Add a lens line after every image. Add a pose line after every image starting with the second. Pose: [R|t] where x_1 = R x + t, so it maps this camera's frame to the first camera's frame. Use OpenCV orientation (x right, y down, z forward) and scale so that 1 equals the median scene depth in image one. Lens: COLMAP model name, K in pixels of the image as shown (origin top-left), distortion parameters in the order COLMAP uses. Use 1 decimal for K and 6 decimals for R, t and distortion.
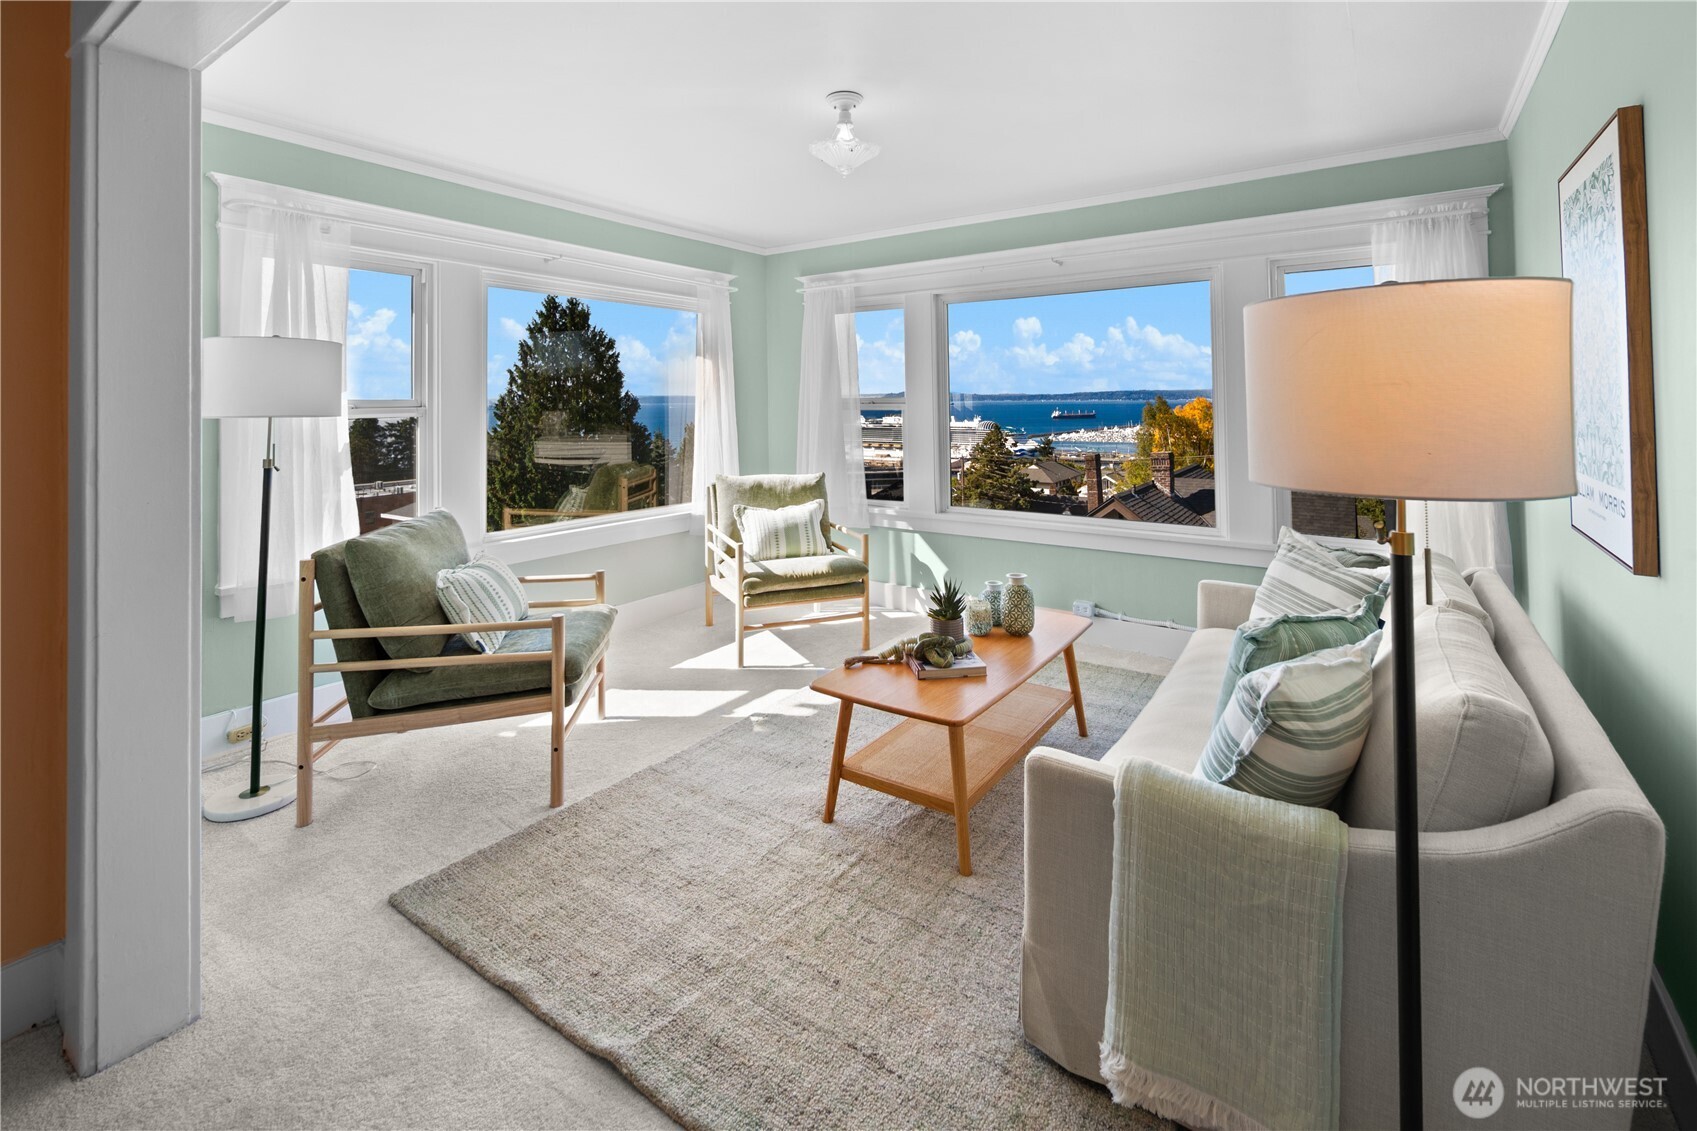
lens RADIAL K [[717.1, 0, 848.5], [0, 717.1, 565.5], [0, 0, 1]] dist [-0.000475, -0.000363]
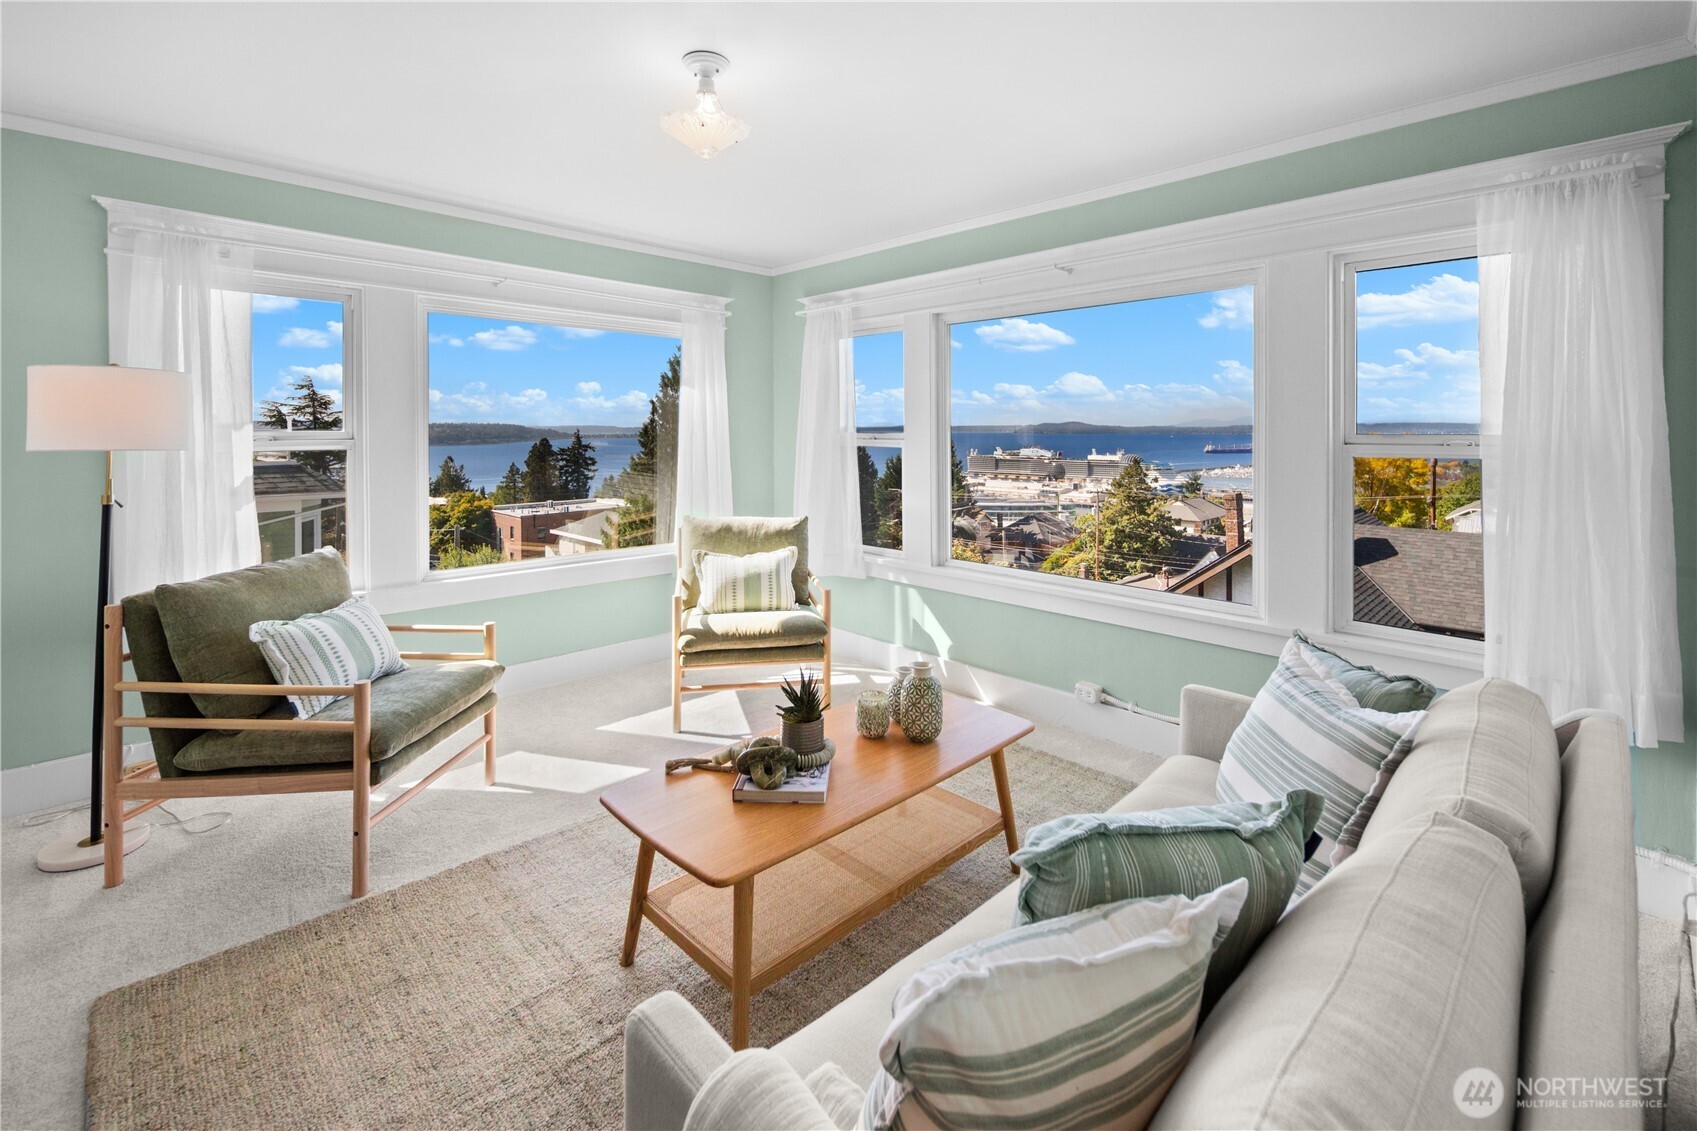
lens RADIAL K [[704.3, 0, 849.8], [0, 704.3, 600.1], [0, 0, 1]] dist [-0.004184, 0.000071]
pose [[0.982976, 0.051997, -0.176225, 0.216620], [-0.050360, 0.998636, 0.013753, -0.047895], [0.176700, -0.004644, 0.984254, 0.173238]]
